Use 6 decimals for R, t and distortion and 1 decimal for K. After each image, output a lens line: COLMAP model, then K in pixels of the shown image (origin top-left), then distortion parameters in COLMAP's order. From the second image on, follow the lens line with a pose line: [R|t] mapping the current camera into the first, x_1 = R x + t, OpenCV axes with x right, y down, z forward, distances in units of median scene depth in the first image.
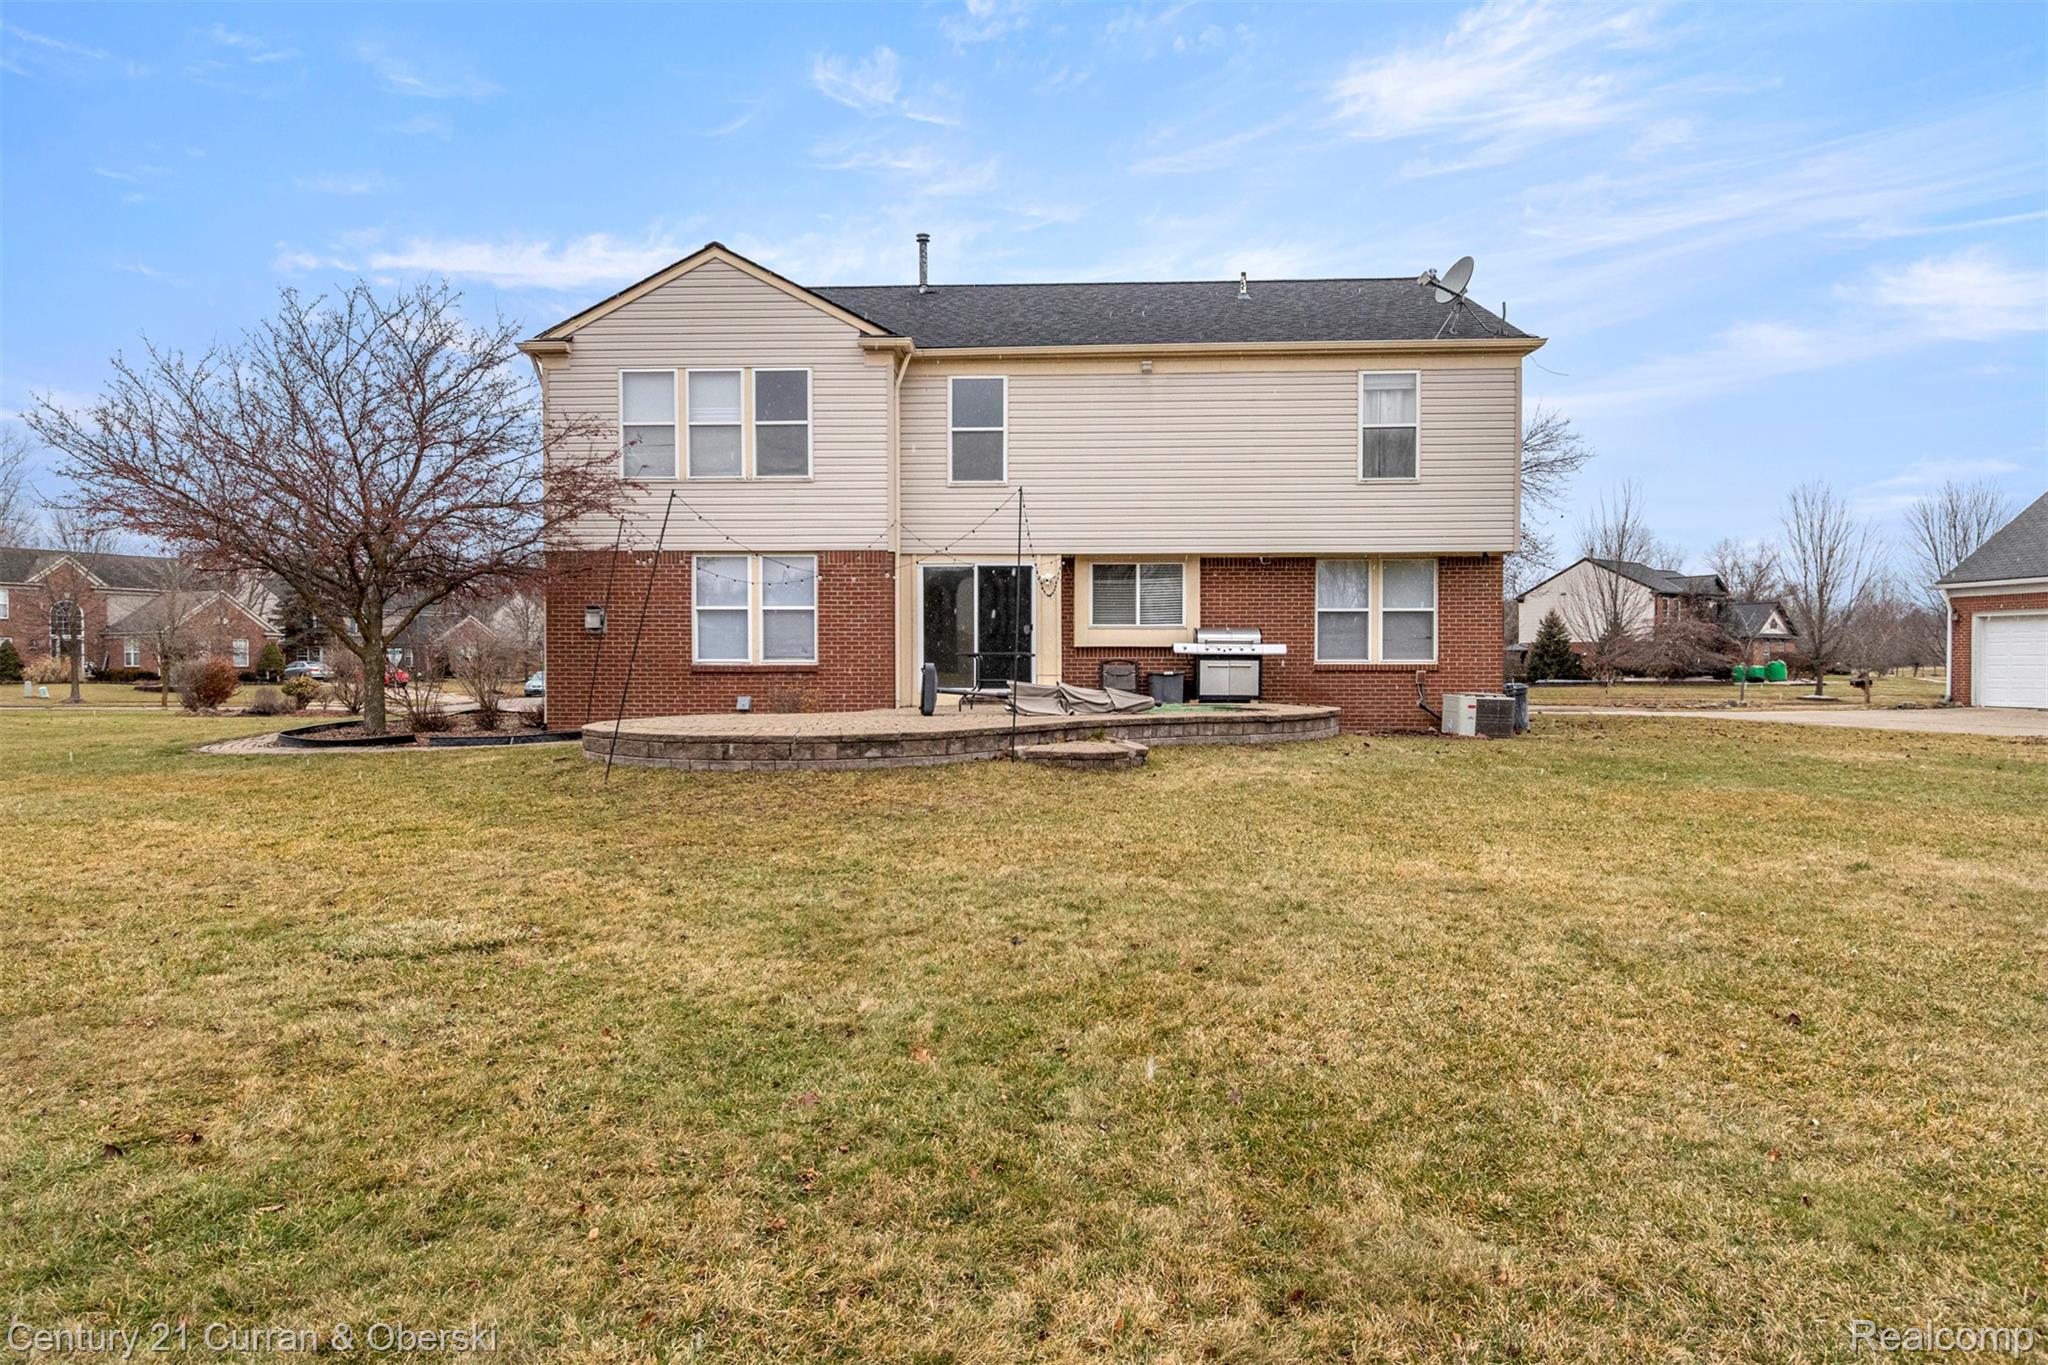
lens RADIAL K [[1238.3, 0, 1032.0], [0, 1238.3, 664.9], [0, 0, 1]] dist [0.002032, -0.000999]
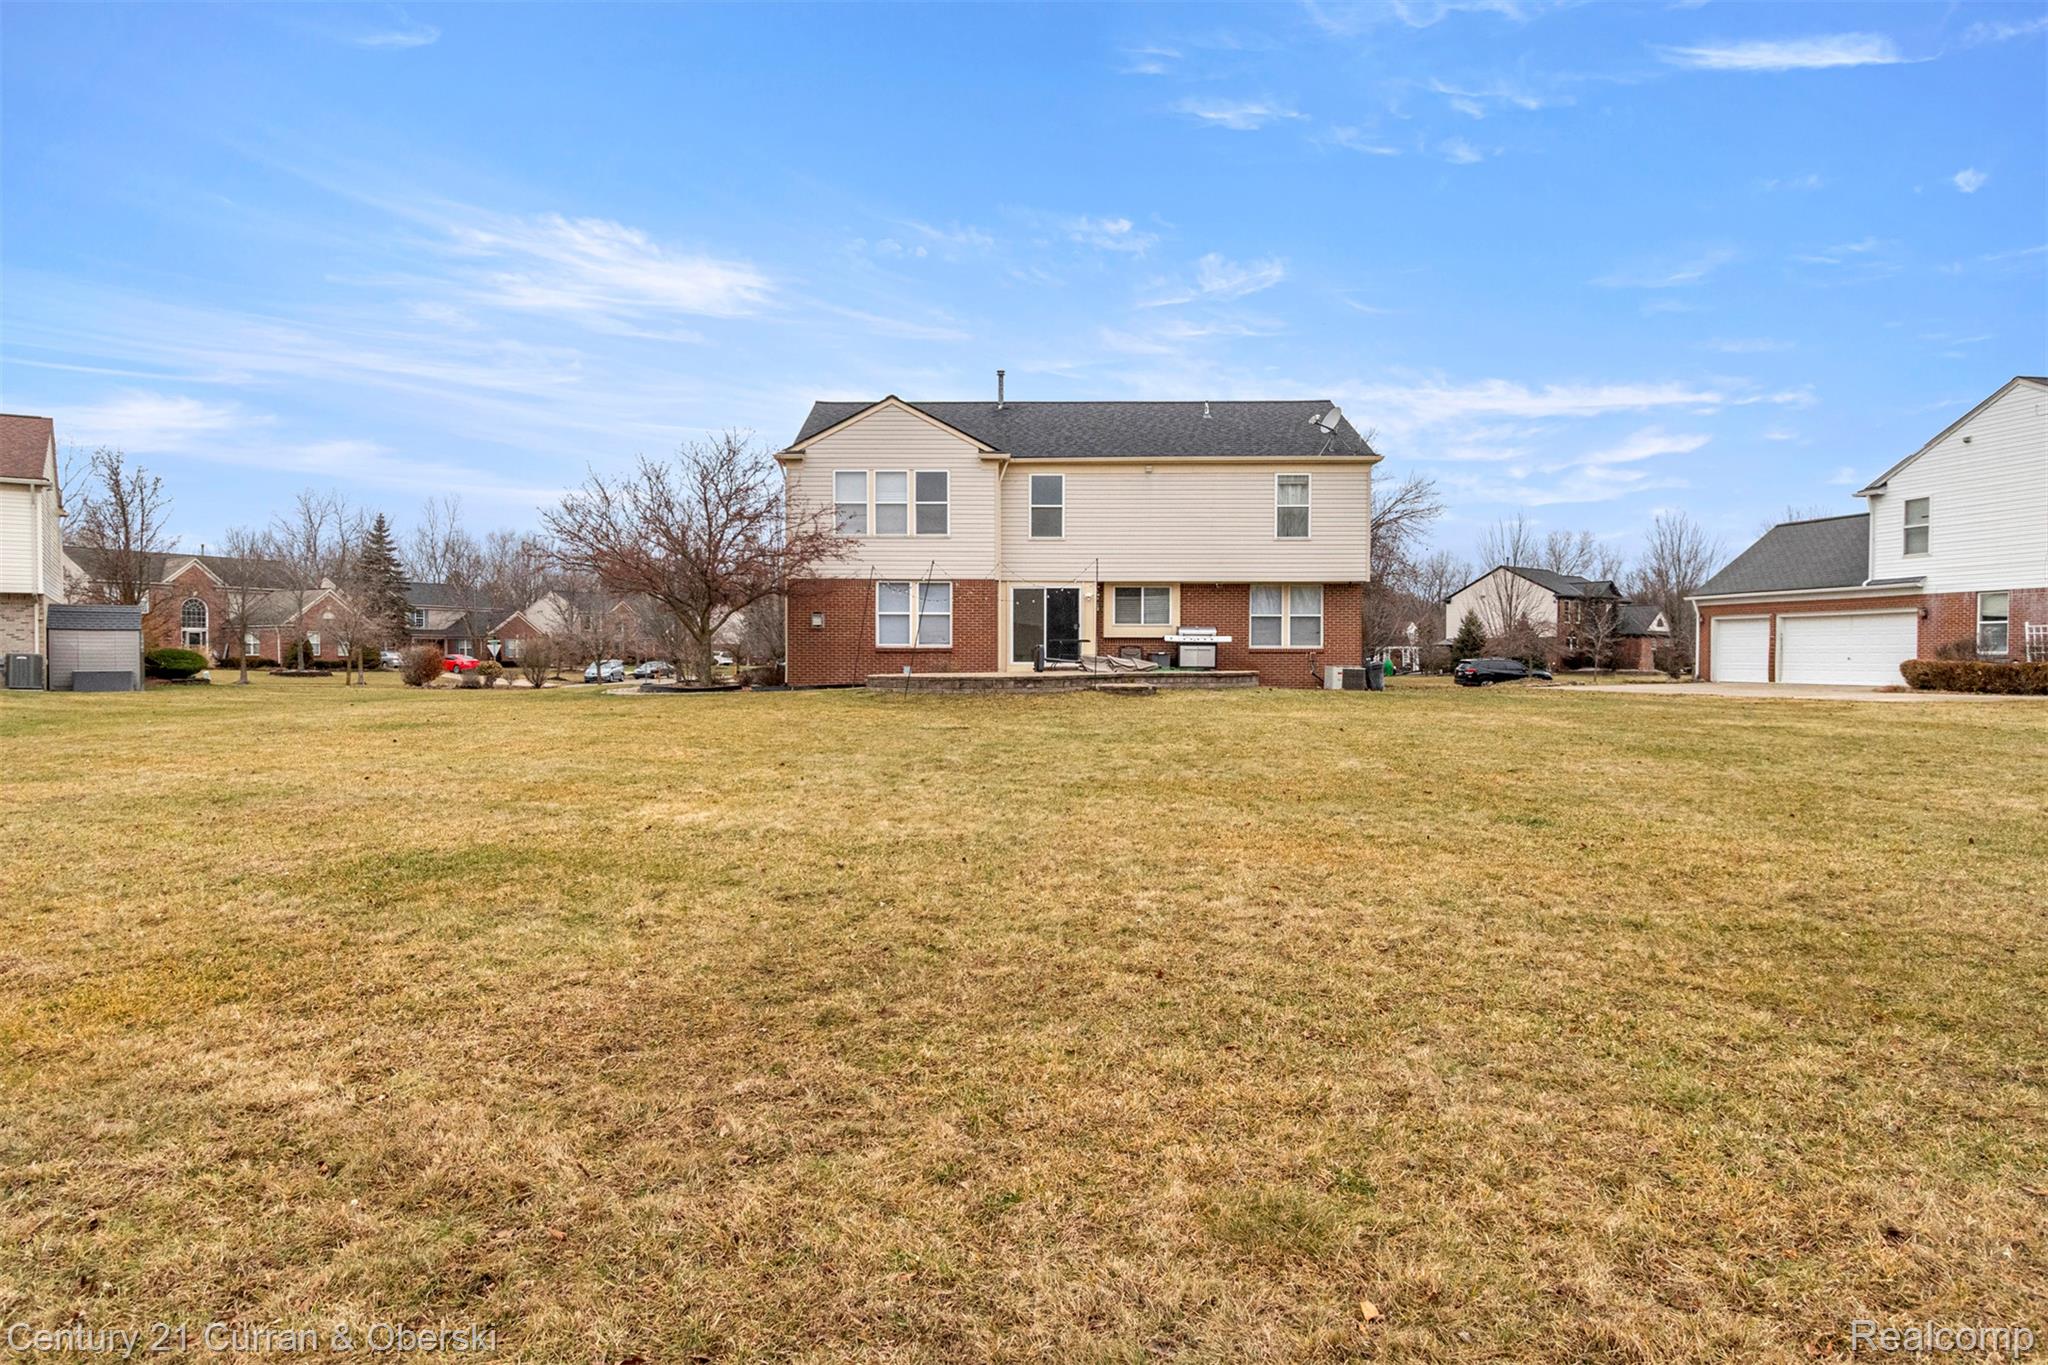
lens RADIAL K [[1238.3, 0, 1036.7], [0, 1238.3, 669.1], [0, 0, 1]] dist [0.002032, -0.000999]
pose [[0.999603, 0.001576, 0.028120, -0.104351], [-0.001773, 0.999974, 0.006974, 0.016635], [-0.028108, -0.007021, 0.999580, -0.662653]]
